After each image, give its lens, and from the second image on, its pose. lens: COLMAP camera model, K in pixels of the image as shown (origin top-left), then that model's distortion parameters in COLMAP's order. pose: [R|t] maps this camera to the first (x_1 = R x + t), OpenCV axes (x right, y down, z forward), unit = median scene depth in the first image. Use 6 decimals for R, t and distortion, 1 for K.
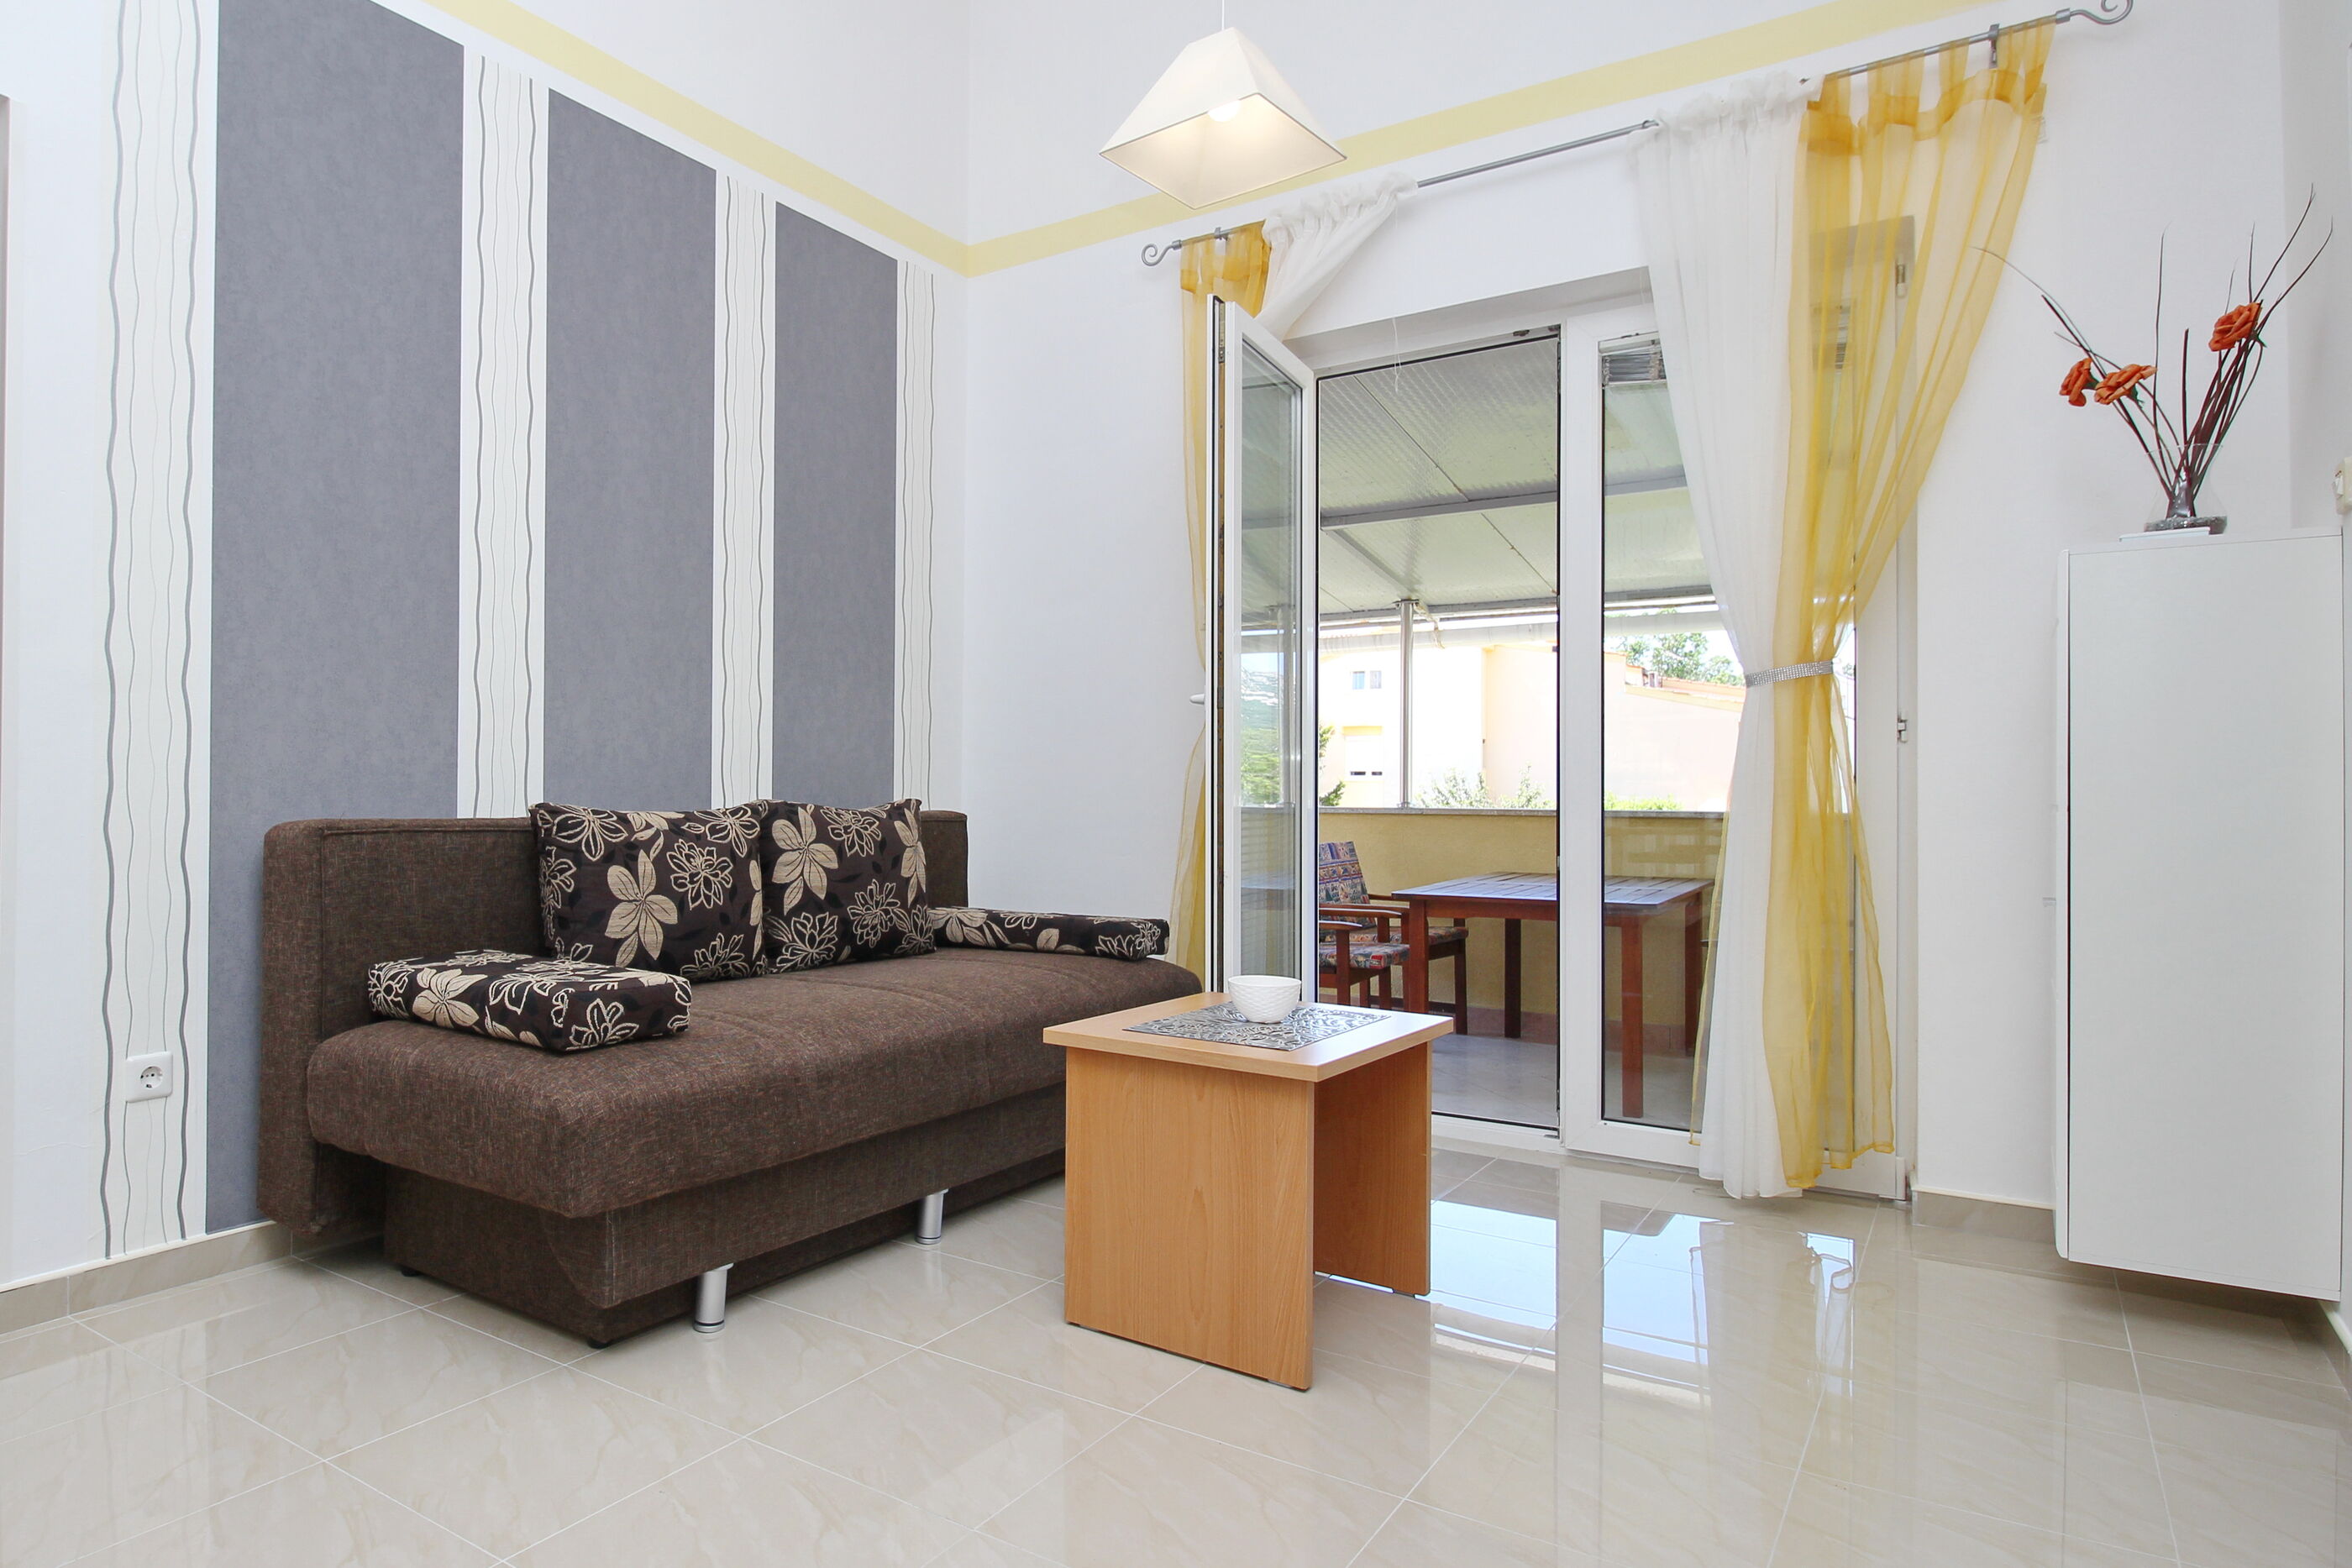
lens RADIAL K [[1368.0, 0, 938.9], [0, 1368.0, 757.7], [0, 0, 1]] dist [-0.012854, -0.002042]
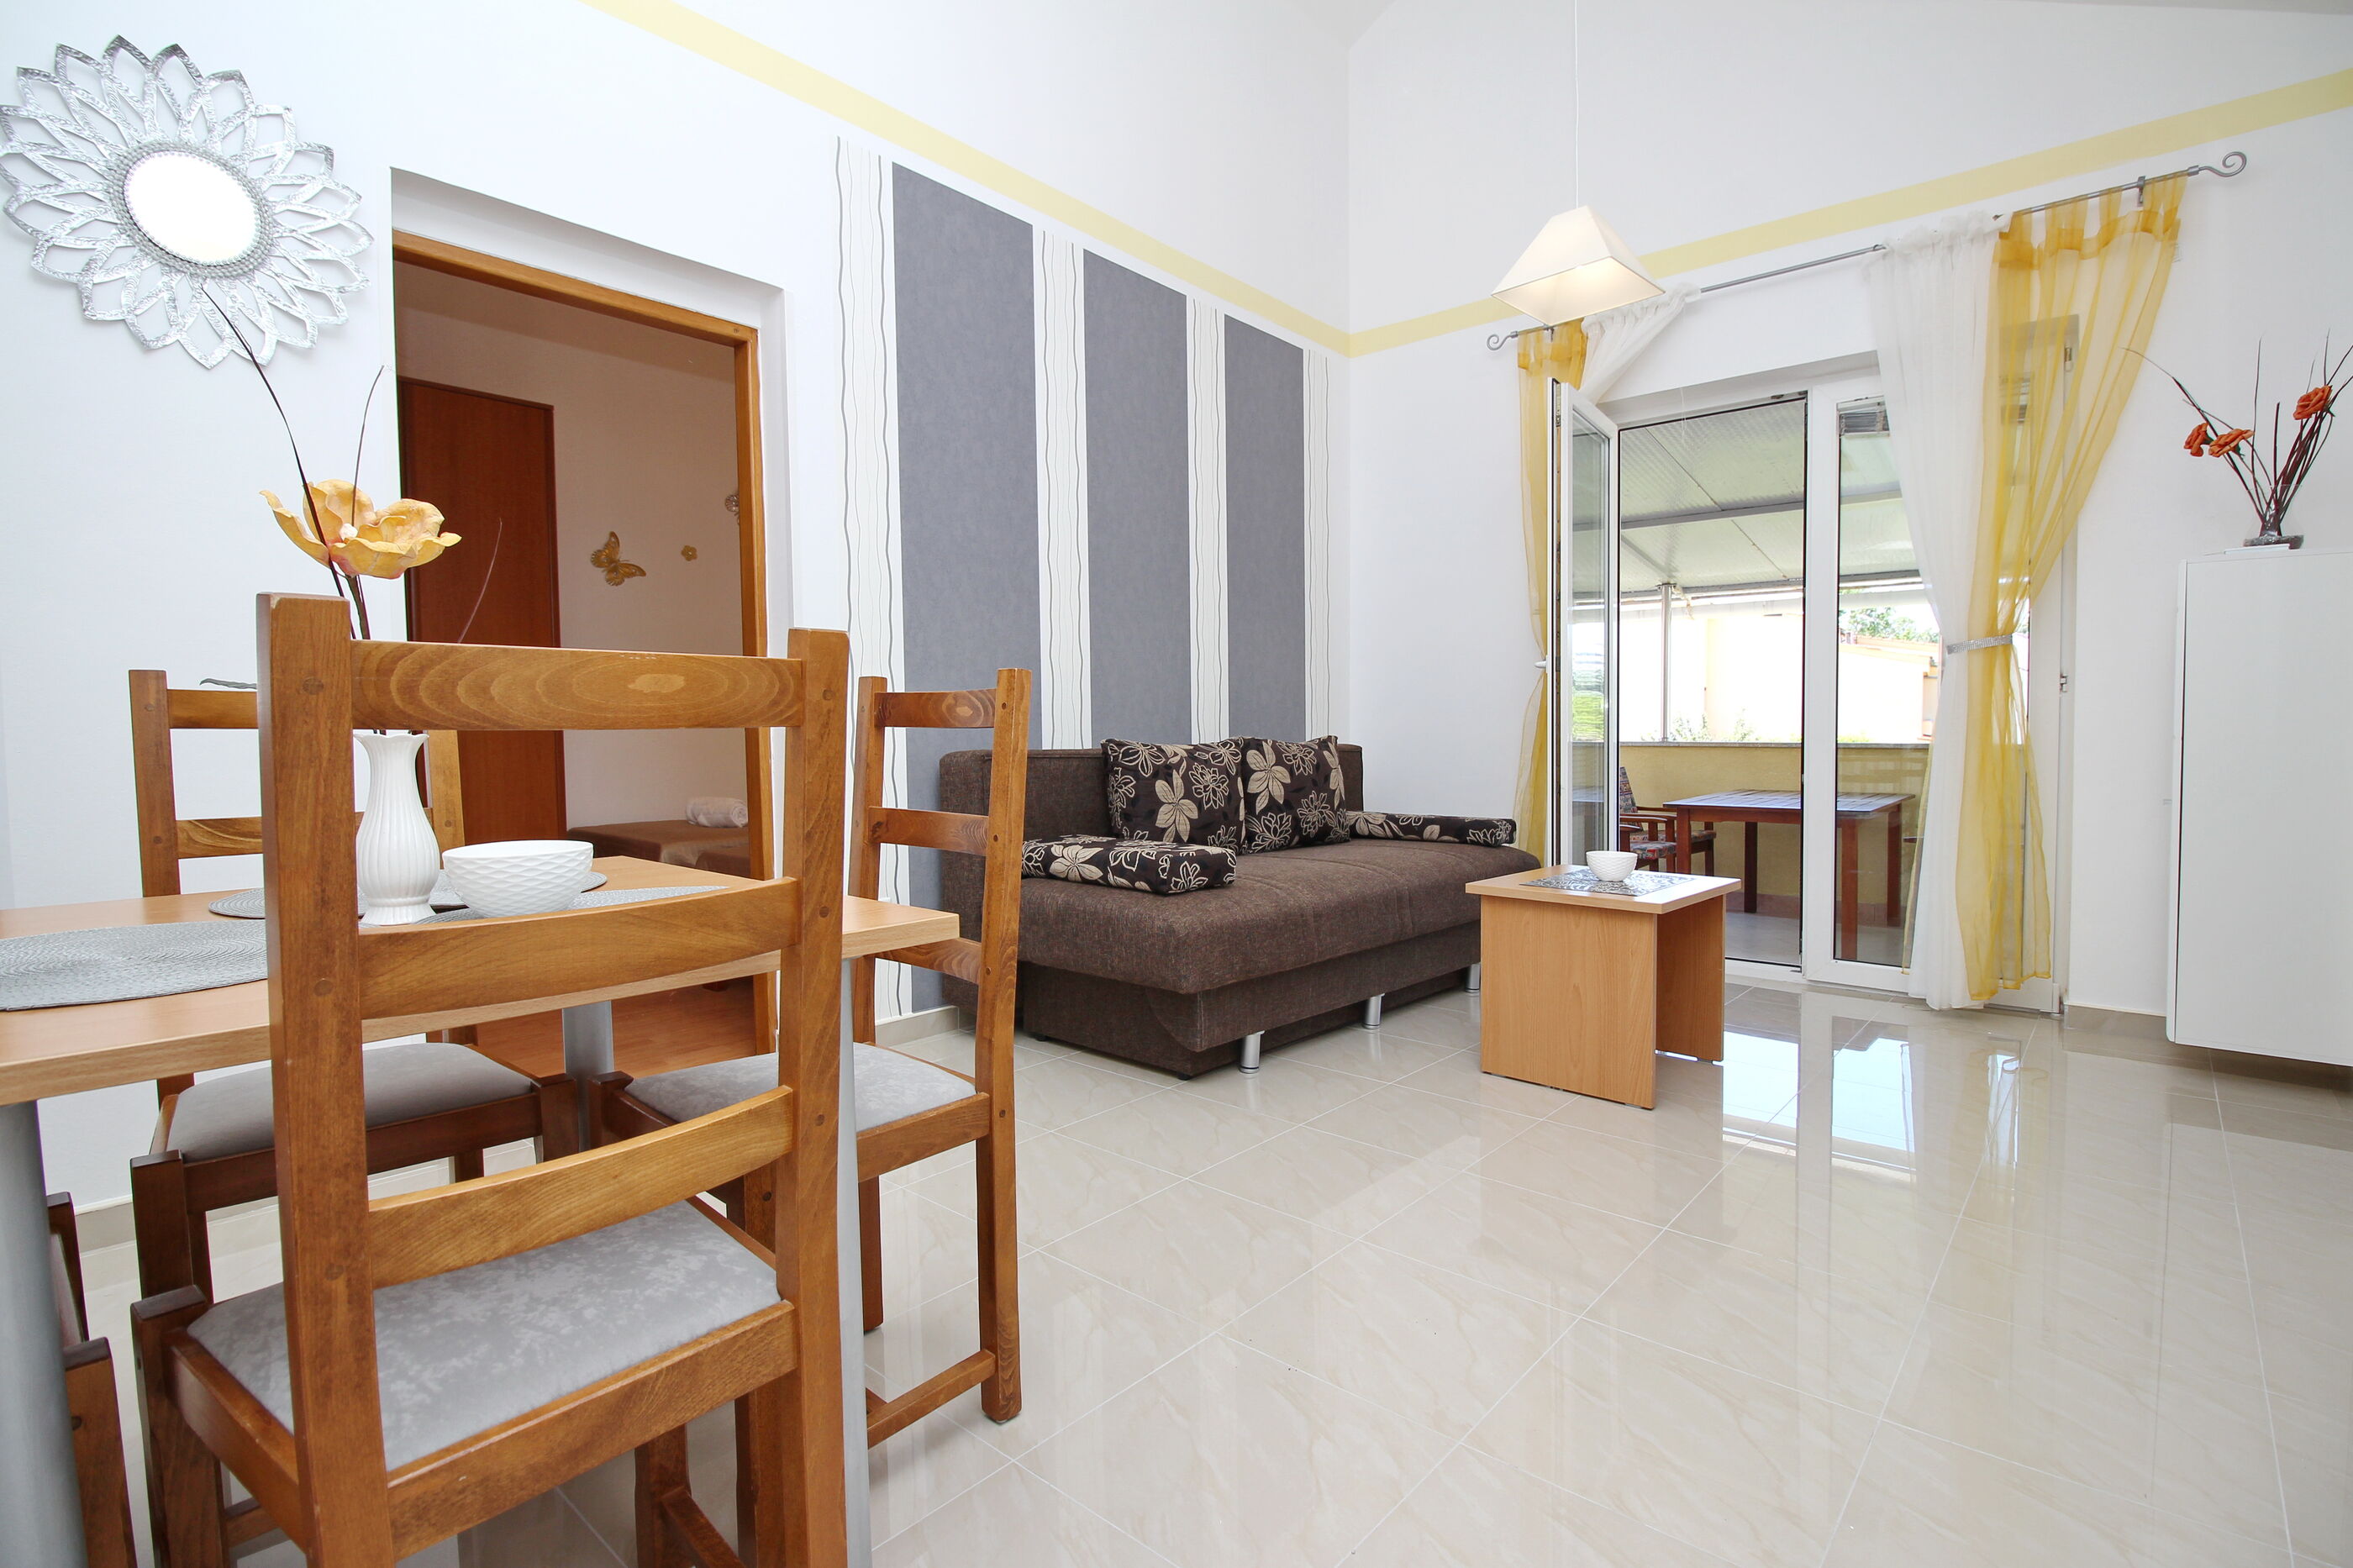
lens RADIAL K [[1085.2, 0, 1151.6], [0, 1085.2, 741.5], [0, 0, 1]] dist [-0.016135, -0.002051]
pose [[0.995991, -0.003855, -0.089367, -0.138220], [0.006845, 0.999426, 0.033175, -0.003778], [0.089188, -0.033654, 0.995446, -0.198706]]
